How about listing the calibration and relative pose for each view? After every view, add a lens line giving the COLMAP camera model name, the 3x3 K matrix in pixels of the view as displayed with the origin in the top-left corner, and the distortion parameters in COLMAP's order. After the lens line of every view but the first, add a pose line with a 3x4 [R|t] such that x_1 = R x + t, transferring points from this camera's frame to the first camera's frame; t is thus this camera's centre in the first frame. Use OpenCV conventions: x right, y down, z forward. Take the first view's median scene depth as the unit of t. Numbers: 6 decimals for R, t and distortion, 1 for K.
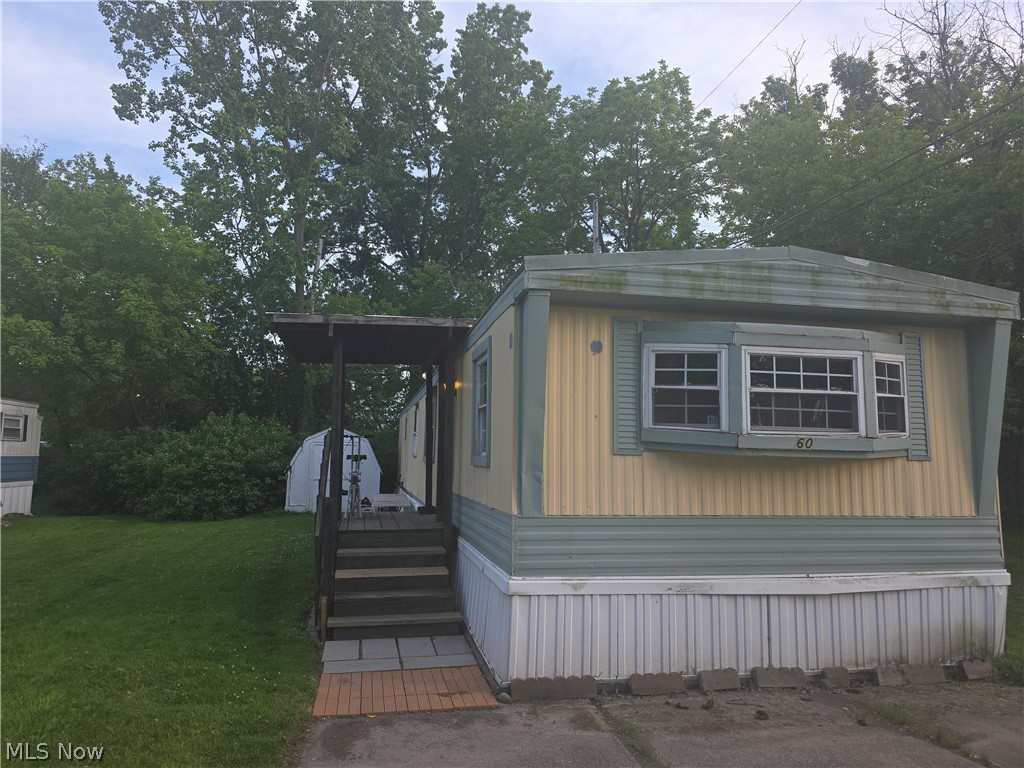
lens RADIAL K [[685.7, 0, 498.2], [0, 685.7, 387.2], [0, 0, 1]] dist [0.048872, -0.040192]
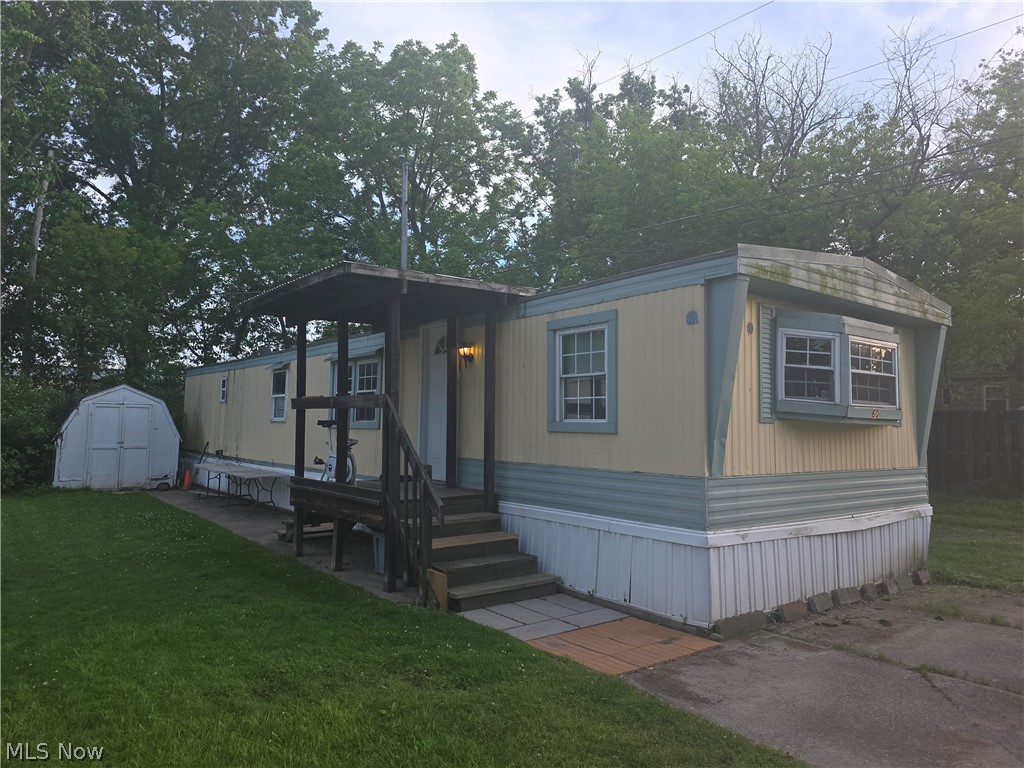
lens RADIAL K [[685.7, 0, 498.2], [0, 685.7, 387.2], [0, 0, 1]] dist [0.048872, -0.040192]
pose [[0.899607, 0.023652, 0.436060, -0.727951], [-0.046311, 0.998069, 0.041406, 0.010650], [-0.434239, -0.057443, 0.898964, 0.146763]]
